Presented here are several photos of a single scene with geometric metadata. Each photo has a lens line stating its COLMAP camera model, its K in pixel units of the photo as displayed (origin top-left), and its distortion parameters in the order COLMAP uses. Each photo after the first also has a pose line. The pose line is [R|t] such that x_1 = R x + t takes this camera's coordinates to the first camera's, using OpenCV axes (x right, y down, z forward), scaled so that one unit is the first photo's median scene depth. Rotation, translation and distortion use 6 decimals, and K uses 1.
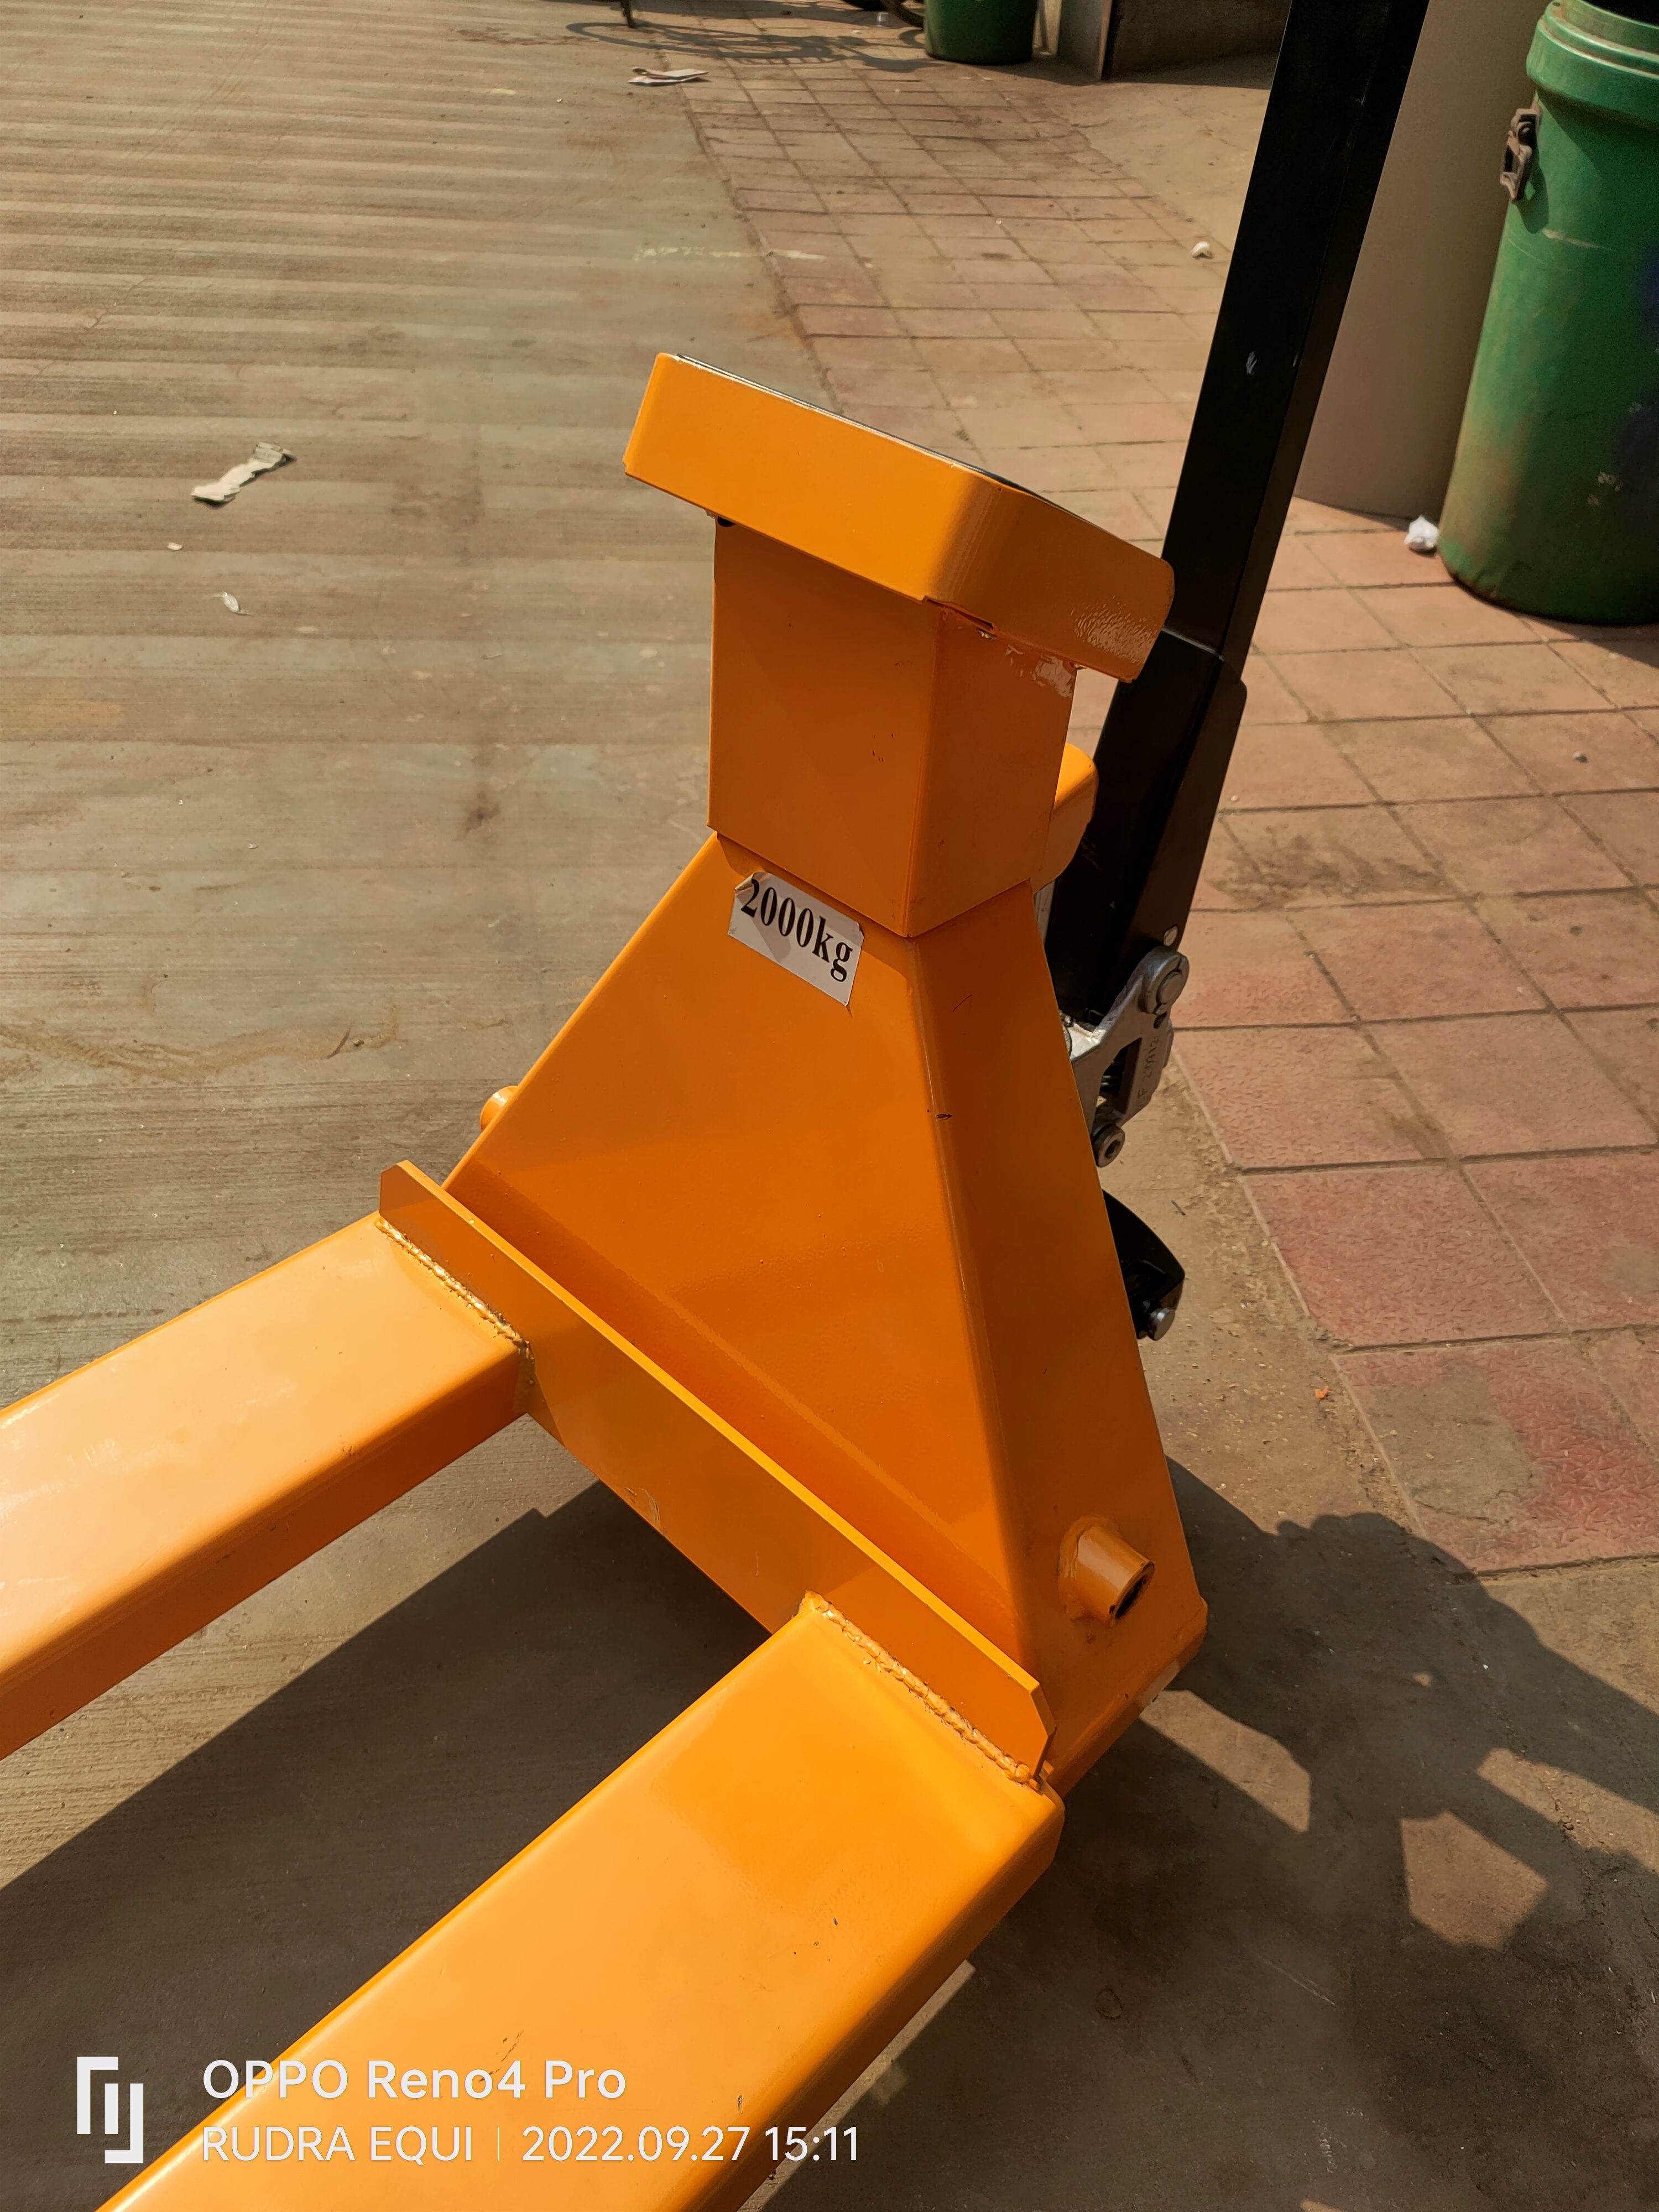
lens RADIAL K [[1721.2, 0, 821.0], [0, 1721.2, 1092.0], [0, 0, 1]] dist [0.028193, -0.041647]
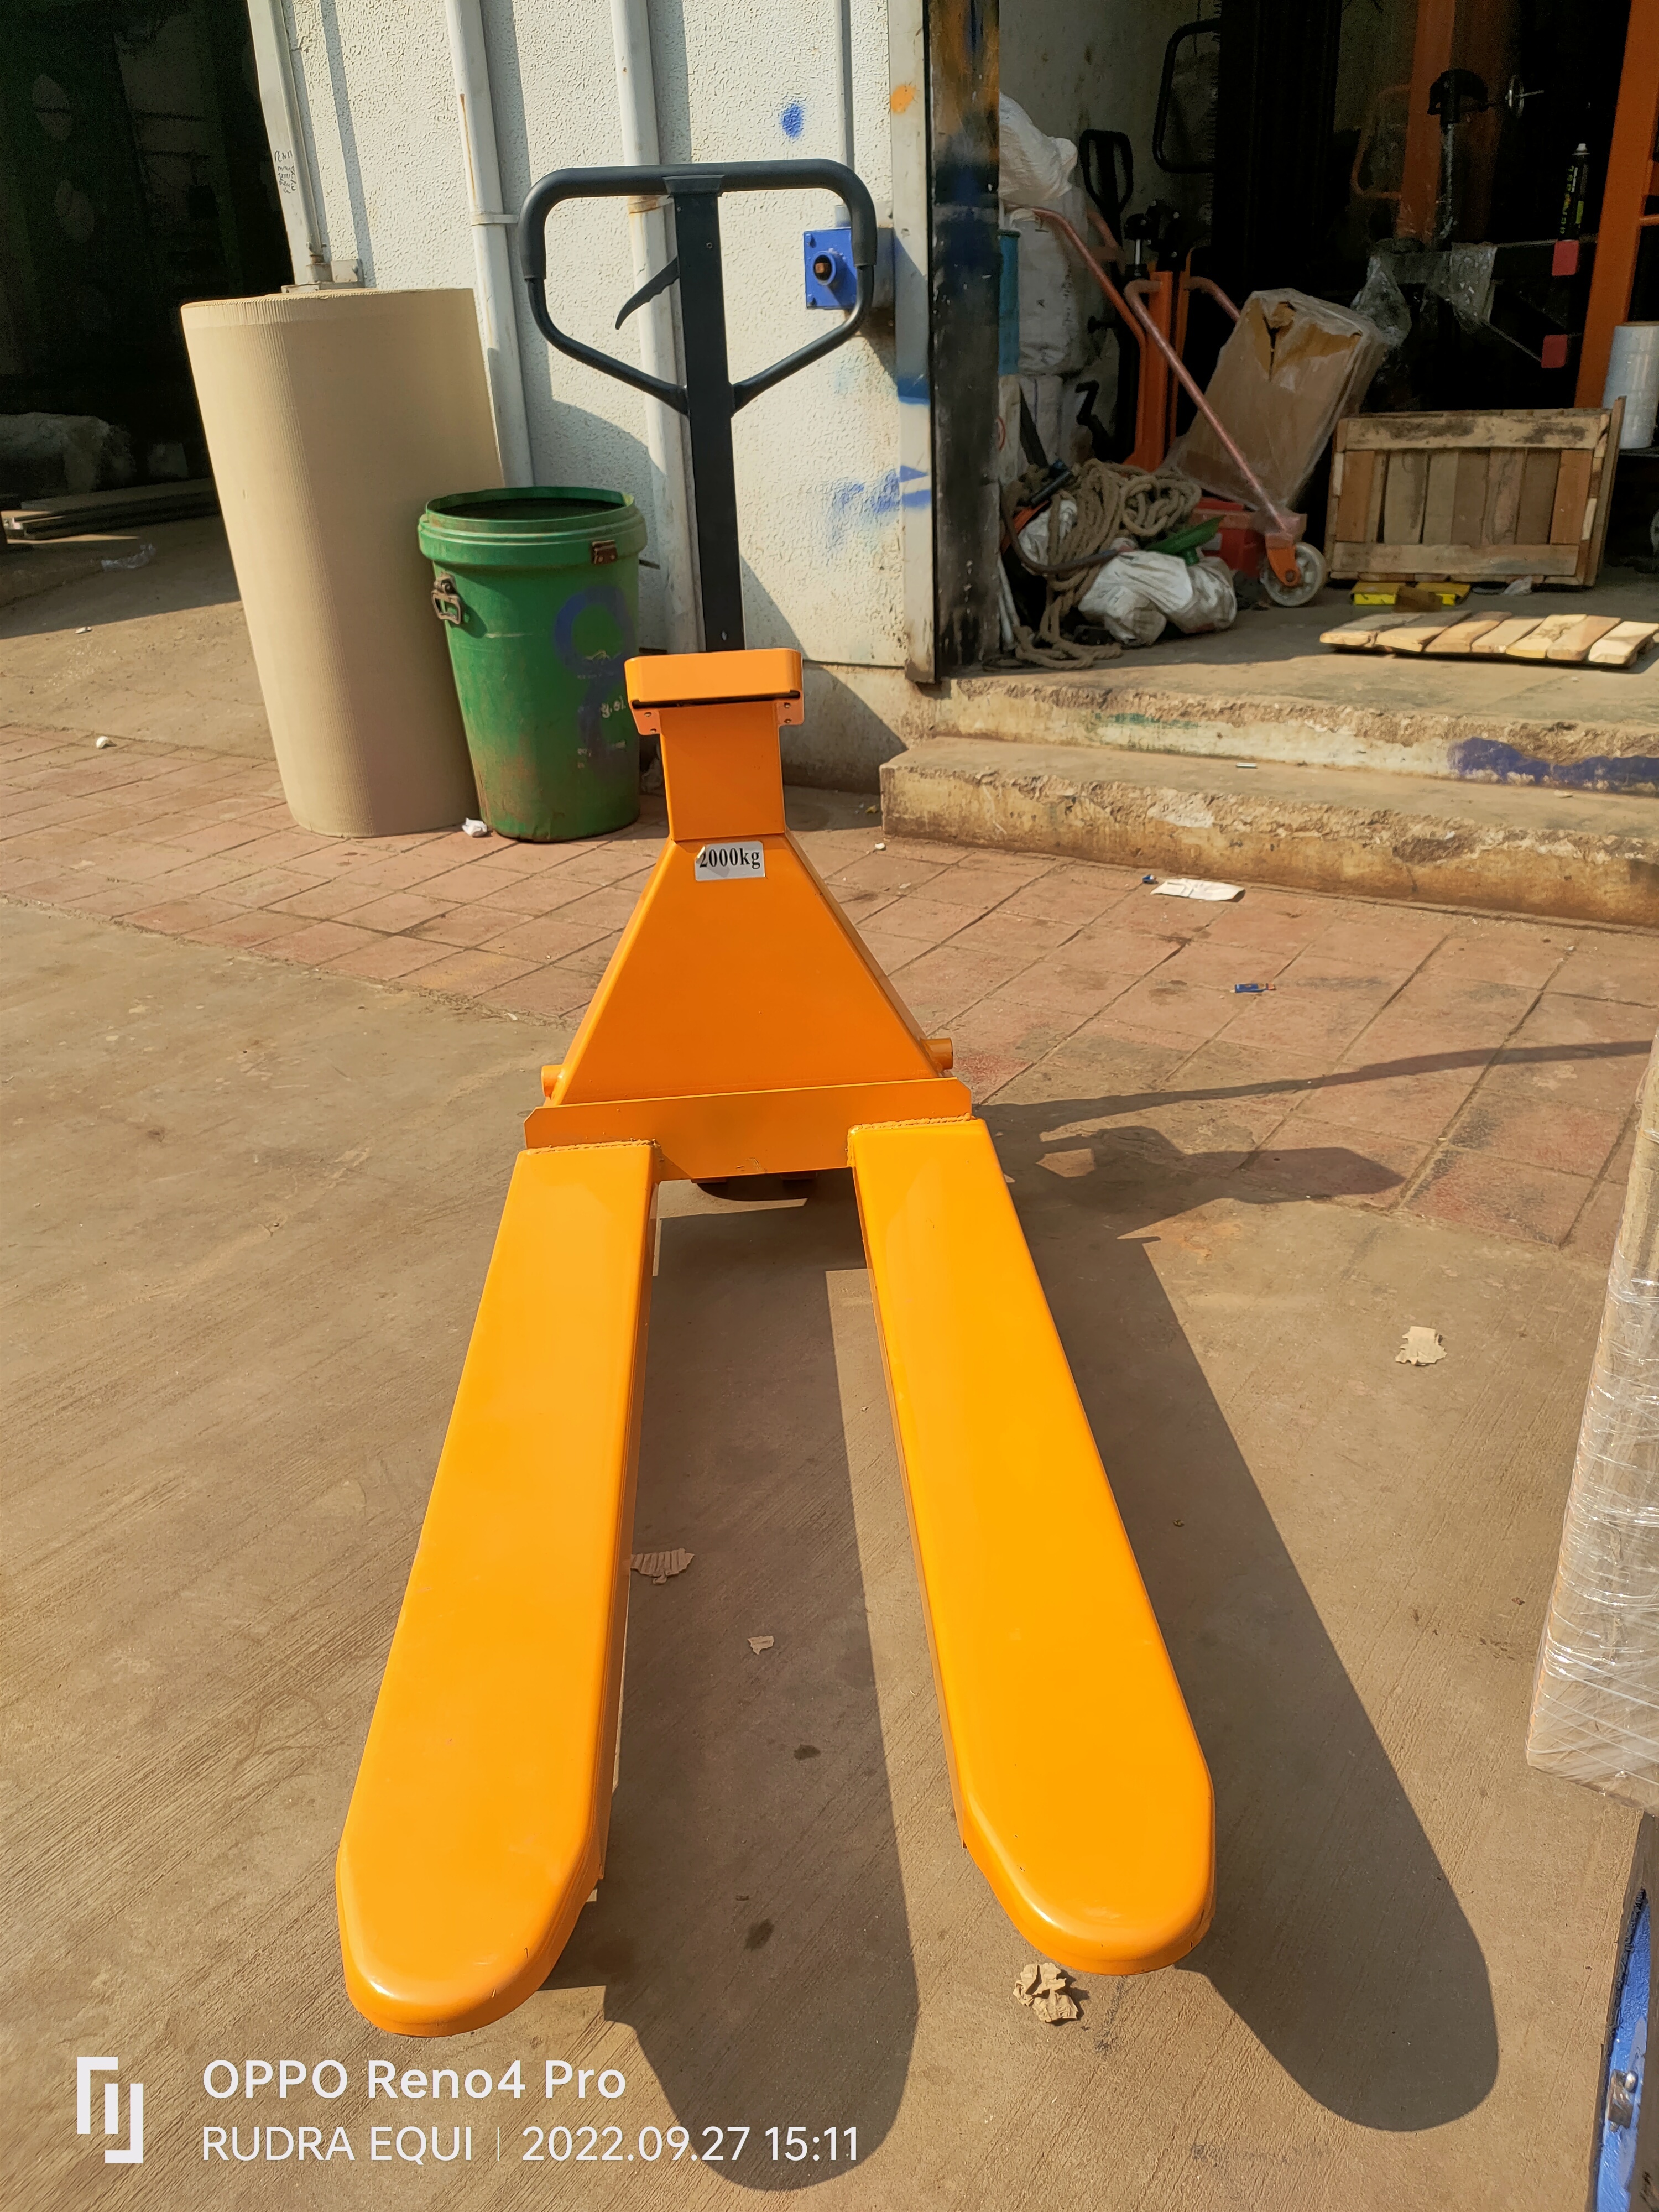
lens RADIAL K [[1643.4, 0, 836.4], [0, 1643.4, 1103.3], [0, 0, 1]] dist [0.003621, -0.000026]
pose [[0.672293, -0.396857, 0.624922, -0.551354], [0.529705, 0.847594, -0.031593, 0.128897], [-0.517142, 0.352264, 0.780048, -0.284133]]
